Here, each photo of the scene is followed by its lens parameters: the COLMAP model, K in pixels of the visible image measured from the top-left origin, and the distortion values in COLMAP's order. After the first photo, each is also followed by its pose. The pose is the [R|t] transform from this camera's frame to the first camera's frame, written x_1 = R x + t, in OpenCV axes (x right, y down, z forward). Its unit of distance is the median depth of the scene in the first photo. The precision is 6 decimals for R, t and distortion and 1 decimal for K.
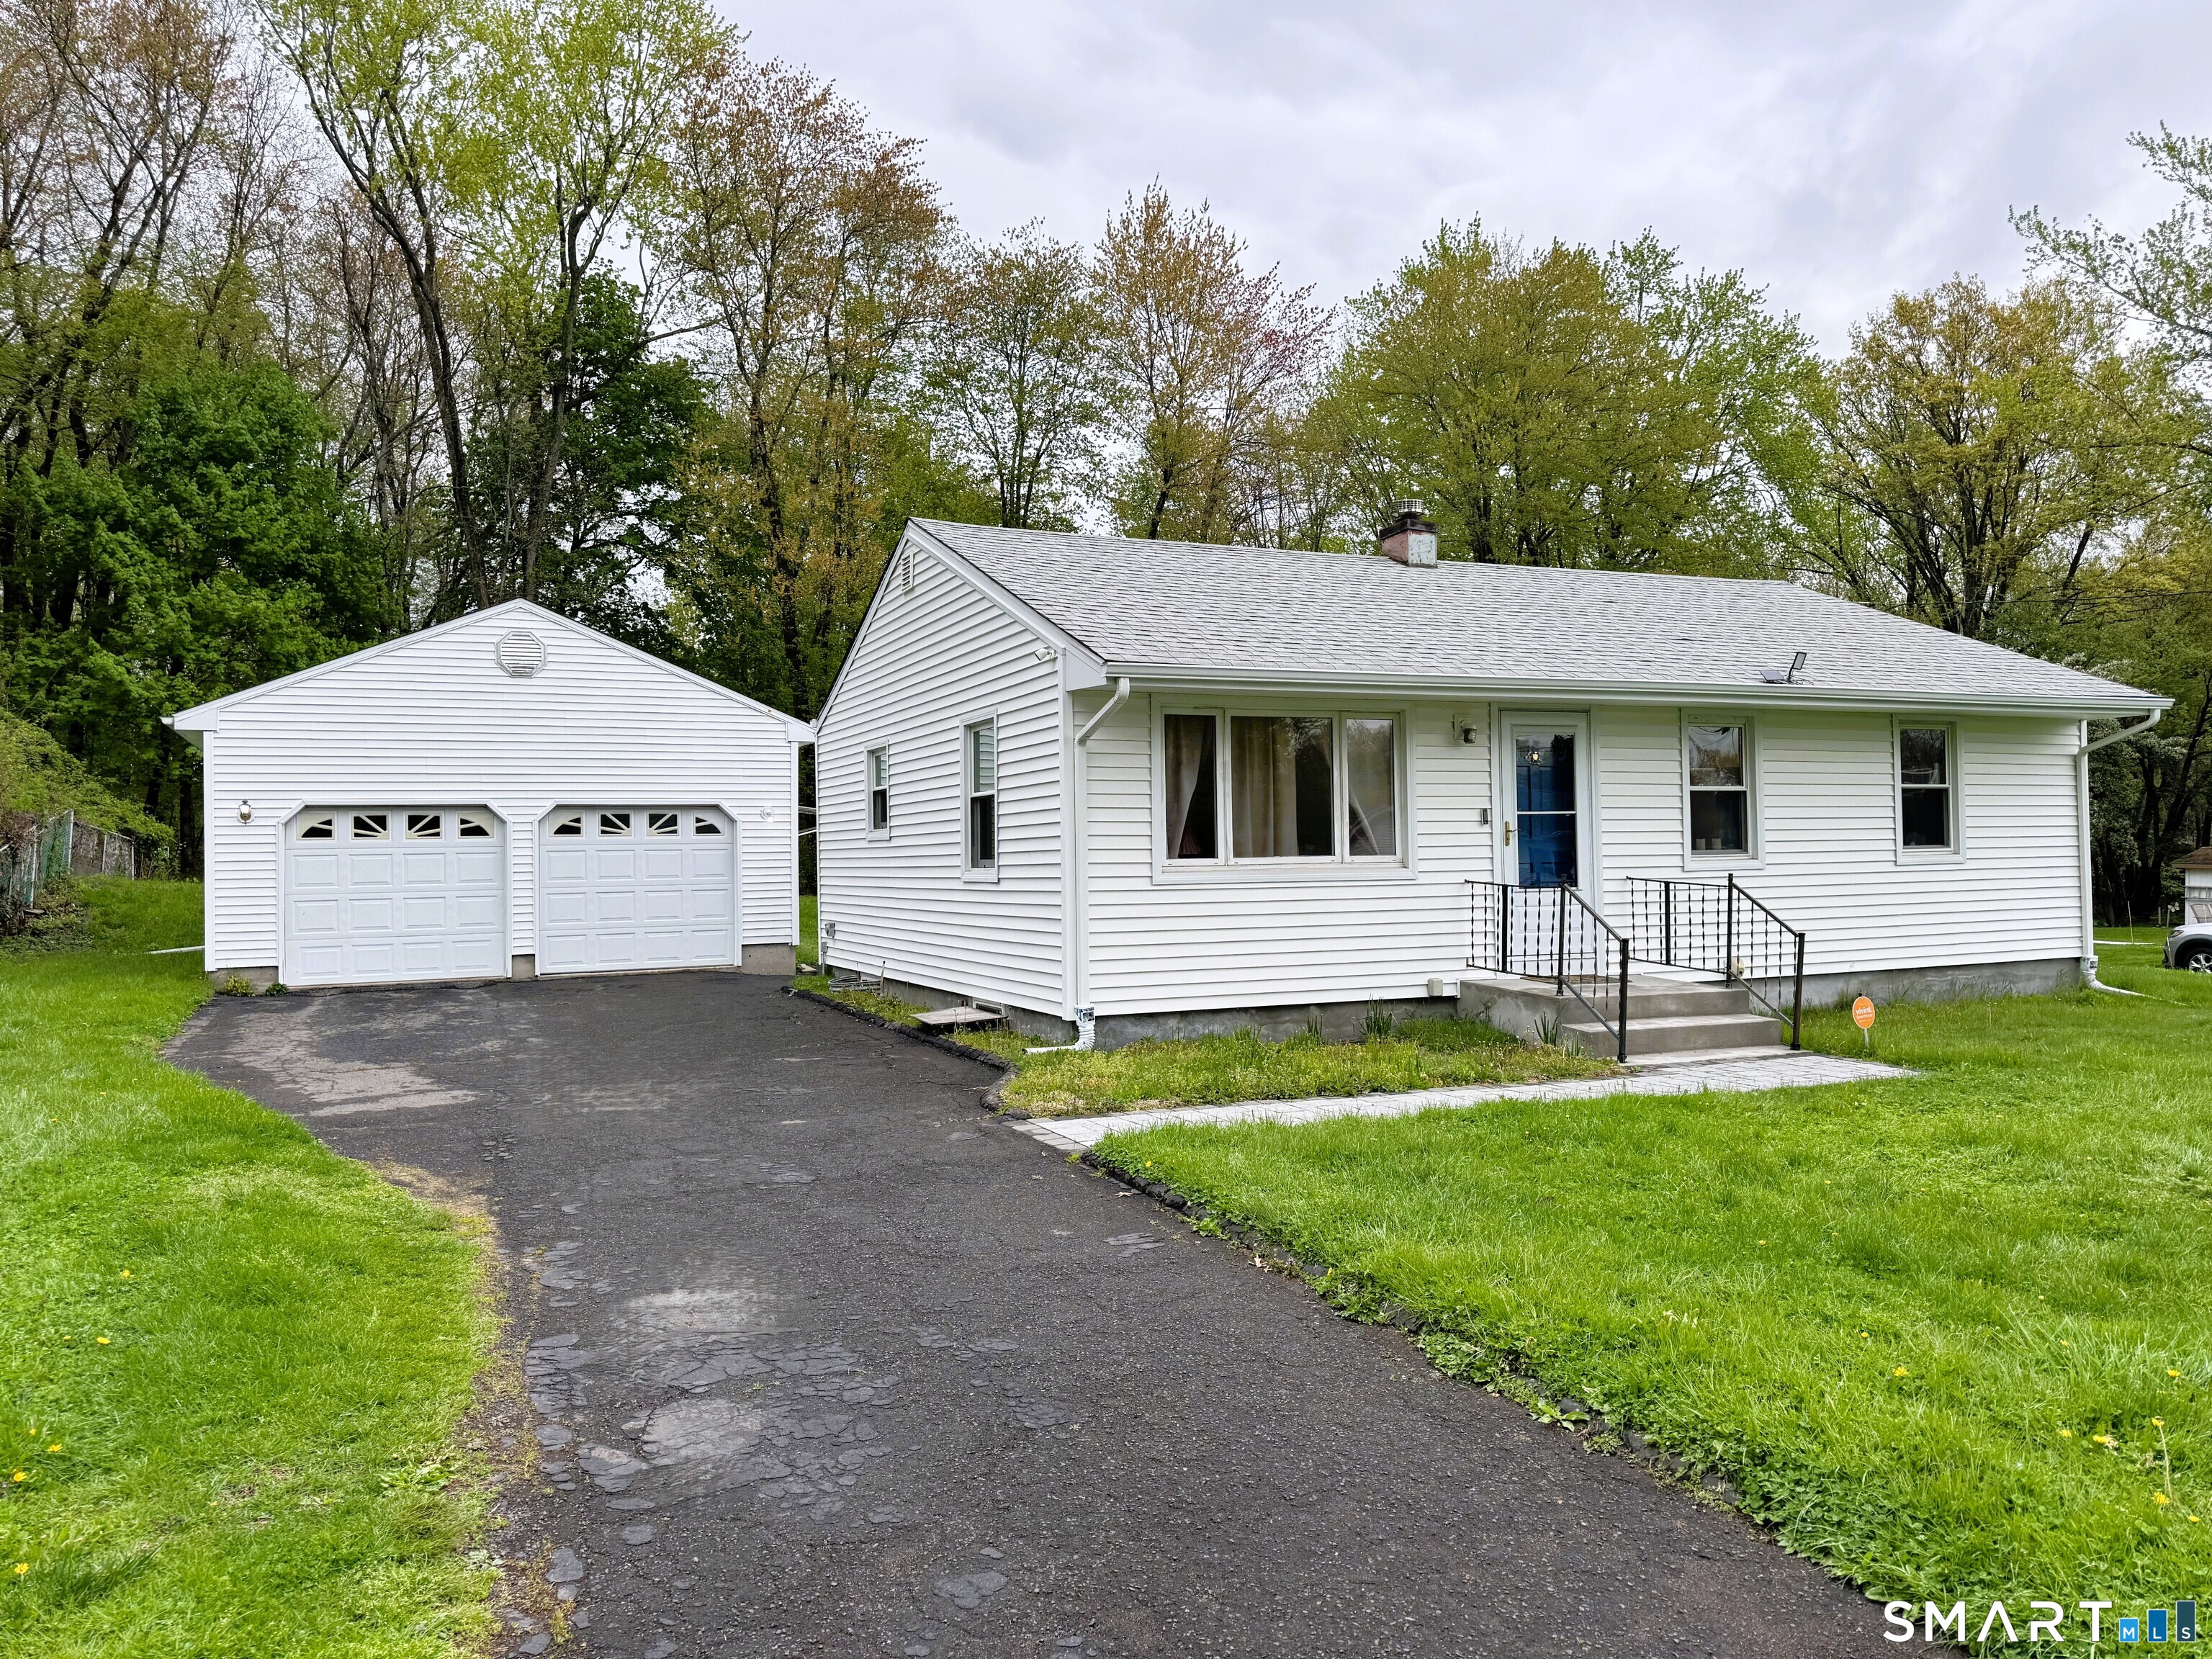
lens RADIAL K [[1567.7, 0, 1114.9], [0, 1567.7, 823.7], [0, 0, 1]] dist [0.041510, -0.050819]
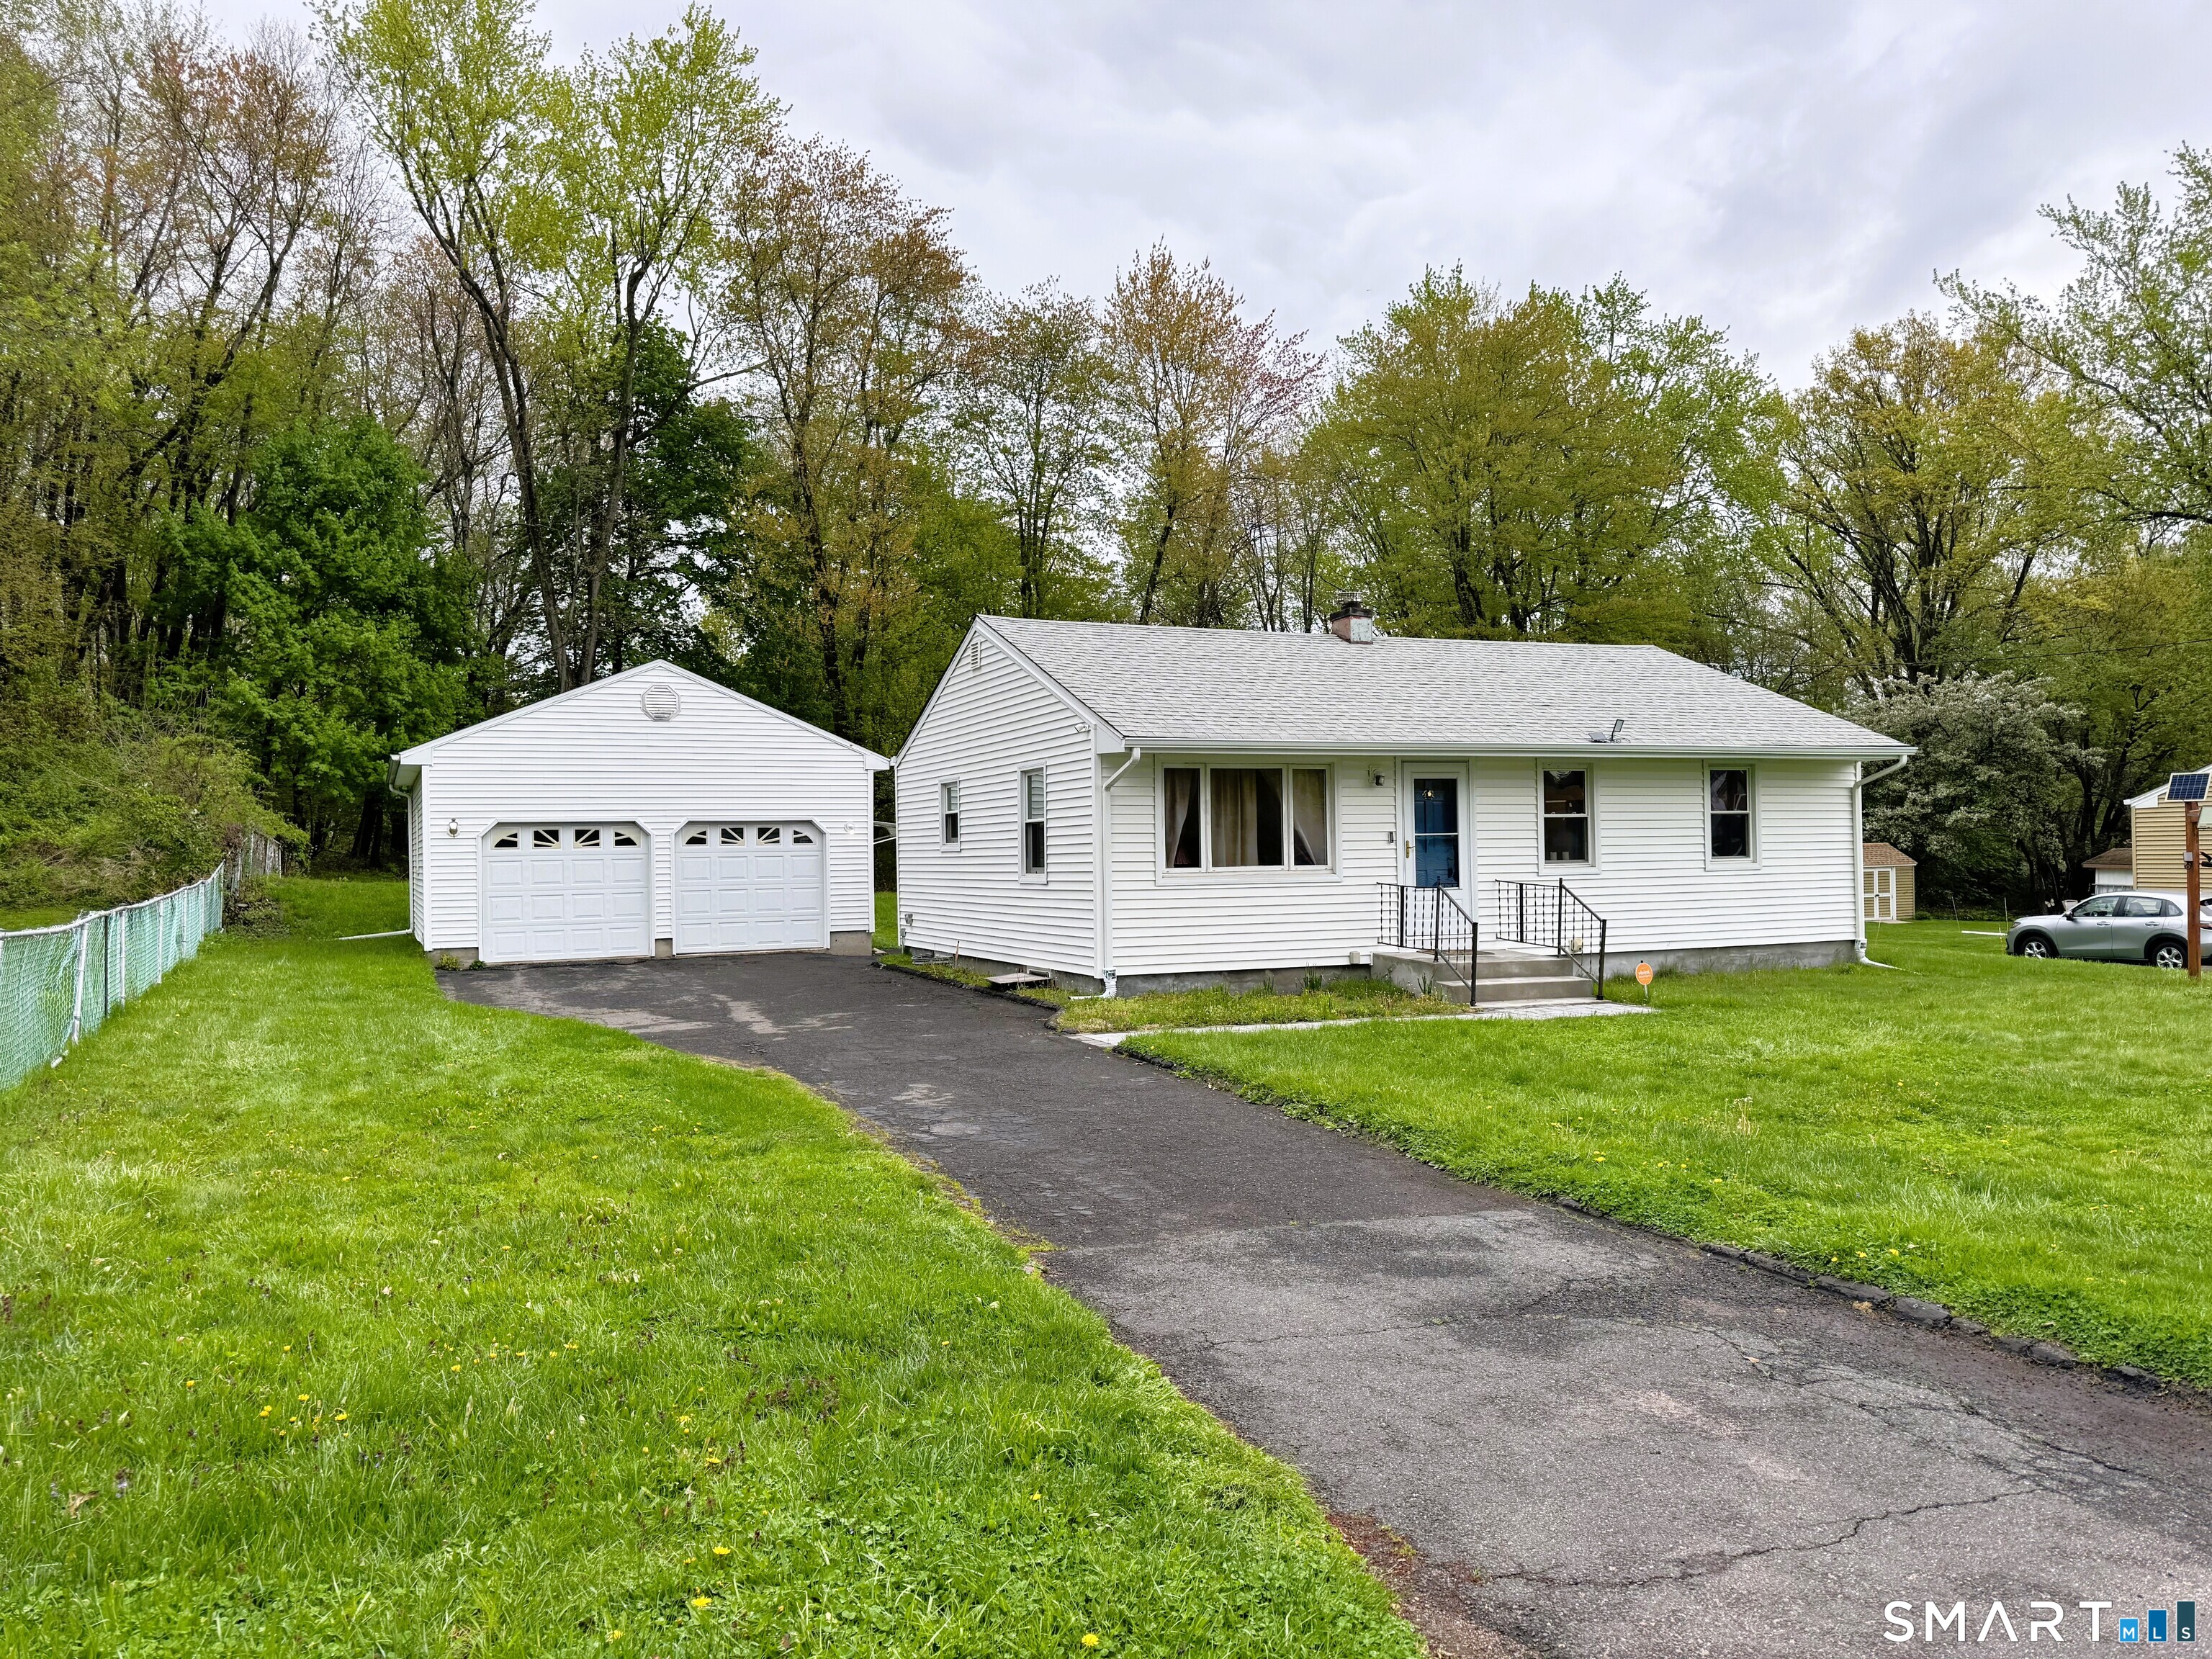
lens RADIAL K [[1555.9, 0, 1112.7], [0, 1555.9, 836.9], [0, 0, 1]] dist [0.063345, -0.089415]
pose [[0.999986, 0.000534, -0.005202, -0.004982], [-0.000480, 0.999945, 0.010450, -0.012637], [0.005208, -0.010447, 0.999932, -0.260530]]
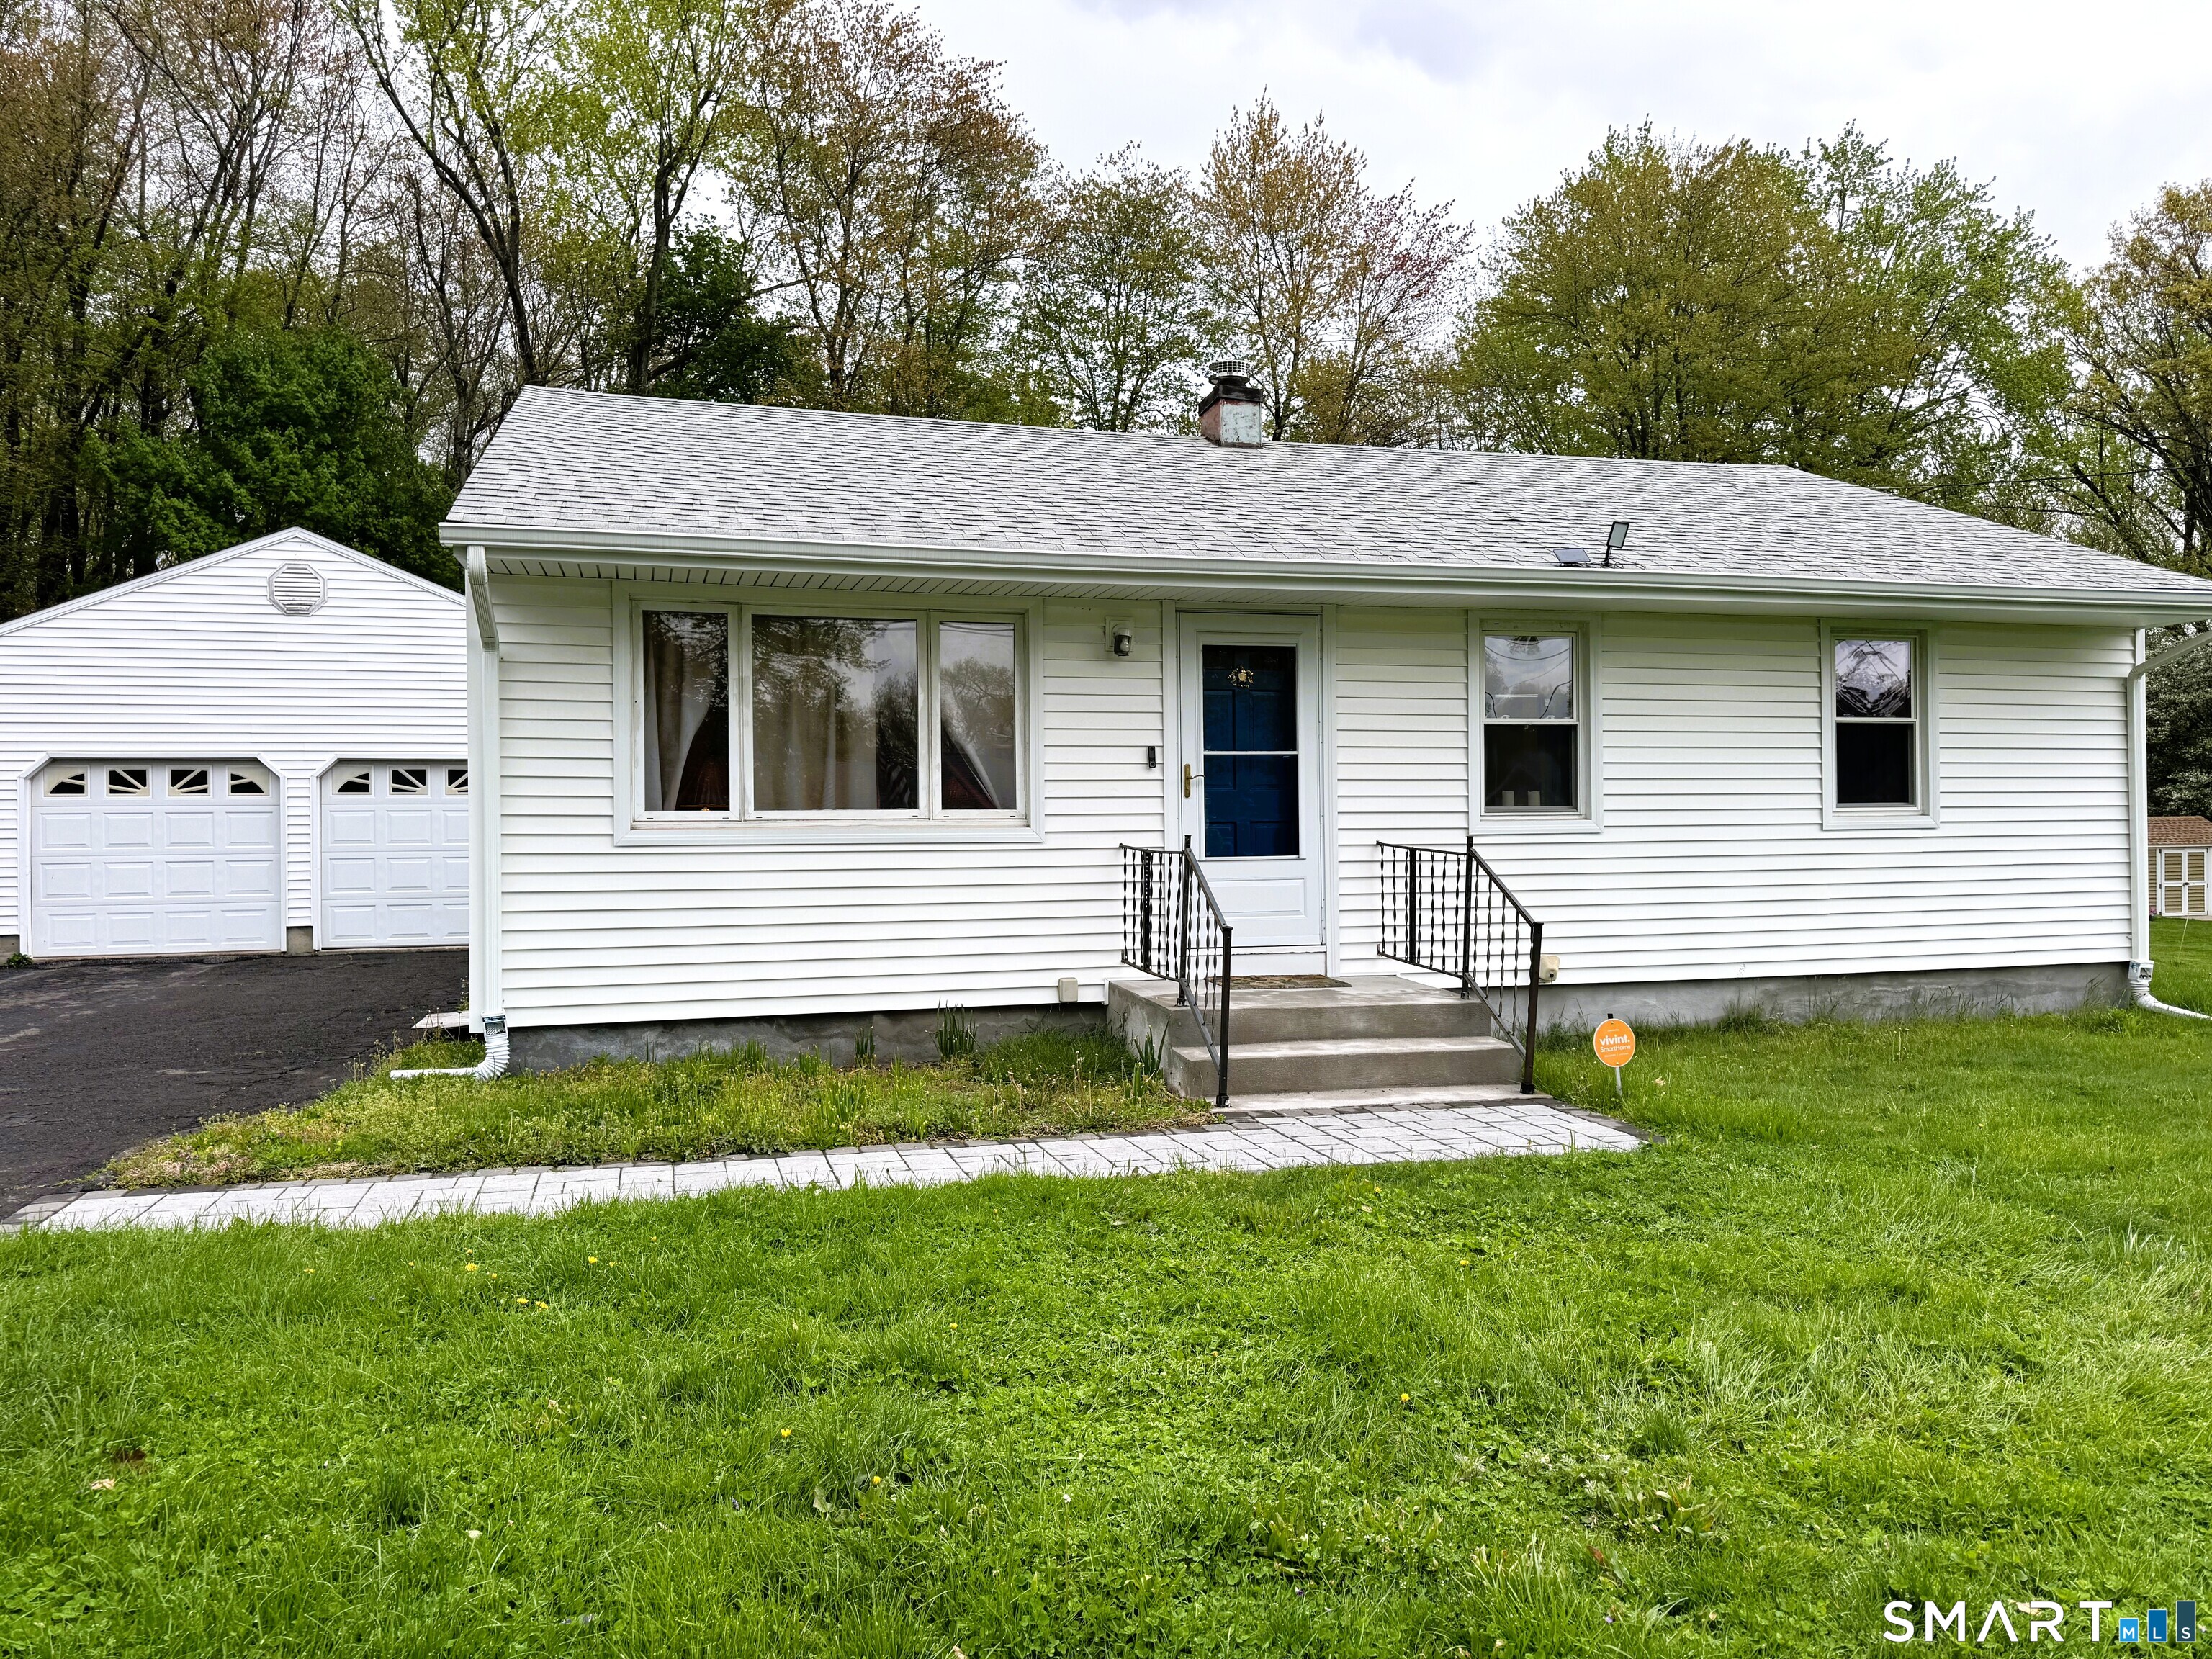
lens RADIAL K [[1588.4, 0, 1106.0], [0, 1588.4, 829.5], [0, 0, 1]] dist [0.004219, 0.002561]
pose [[0.988626, 0.005816, -0.150281, 0.210140], [-0.003113, 0.999829, 0.018214, 0.010214], [0.150361, -0.017539, 0.988476, 0.175734]]
